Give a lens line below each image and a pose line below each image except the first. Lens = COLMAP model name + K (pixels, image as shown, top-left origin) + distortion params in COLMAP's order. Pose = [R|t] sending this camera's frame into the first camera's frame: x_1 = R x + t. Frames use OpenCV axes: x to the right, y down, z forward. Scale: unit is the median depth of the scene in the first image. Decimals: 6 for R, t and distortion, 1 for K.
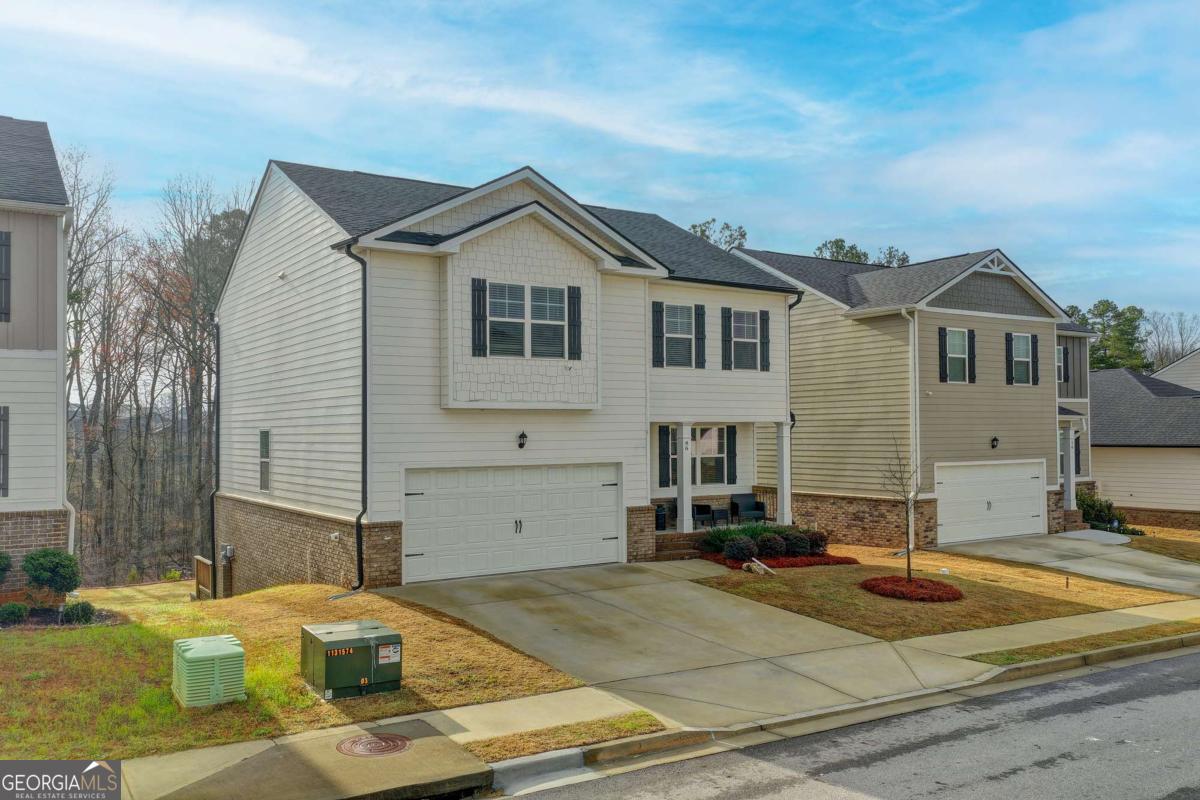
lens RADIAL K [[951.8, 0, 577.4], [0, 951.8, 401.0], [0, 0, 1]] dist [0.015957, 0.005021]
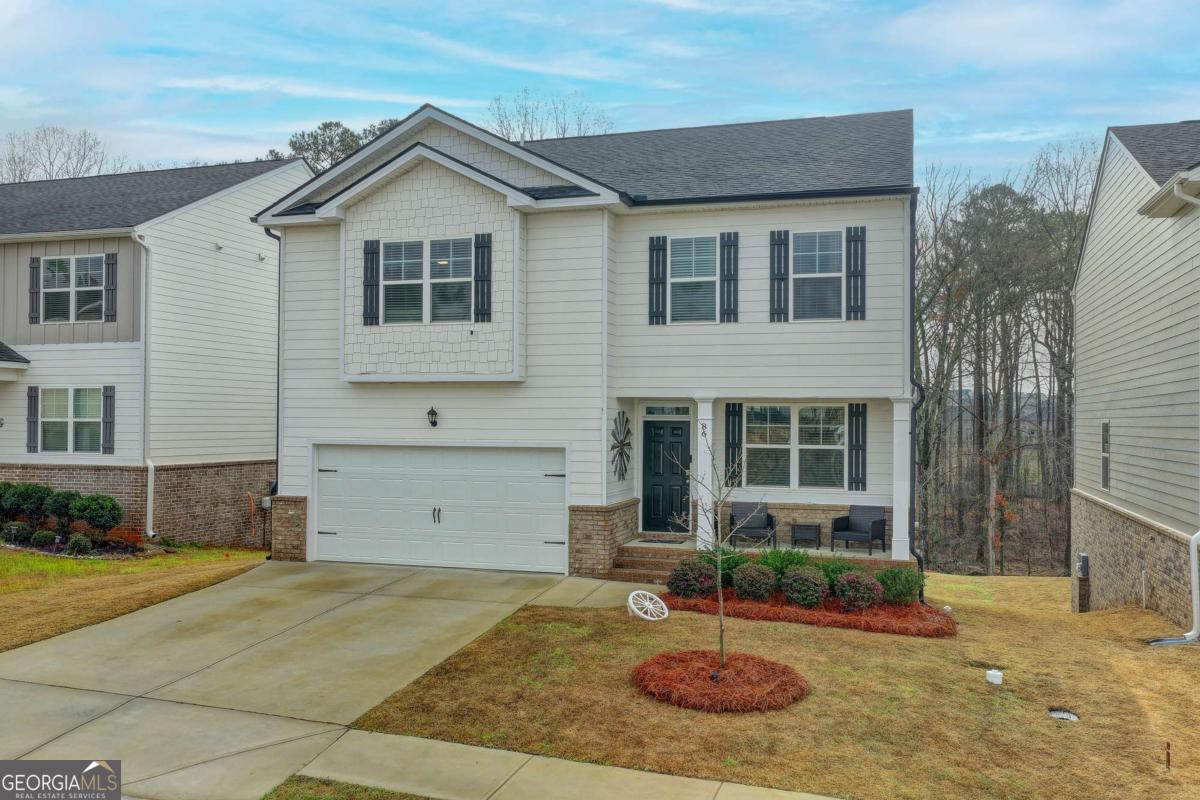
lens RADIAL K [[986.8, 0, 600.0], [0, 986.8, 400.0], [0, 0, 1]] dist [0.003101, 0.010357]
pose [[0.648701, -0.004939, -0.761028, 0.724513], [0.011639, 0.999926, 0.003432, 0.023475], [0.760955, -0.011084, 0.648710, 0.519357]]
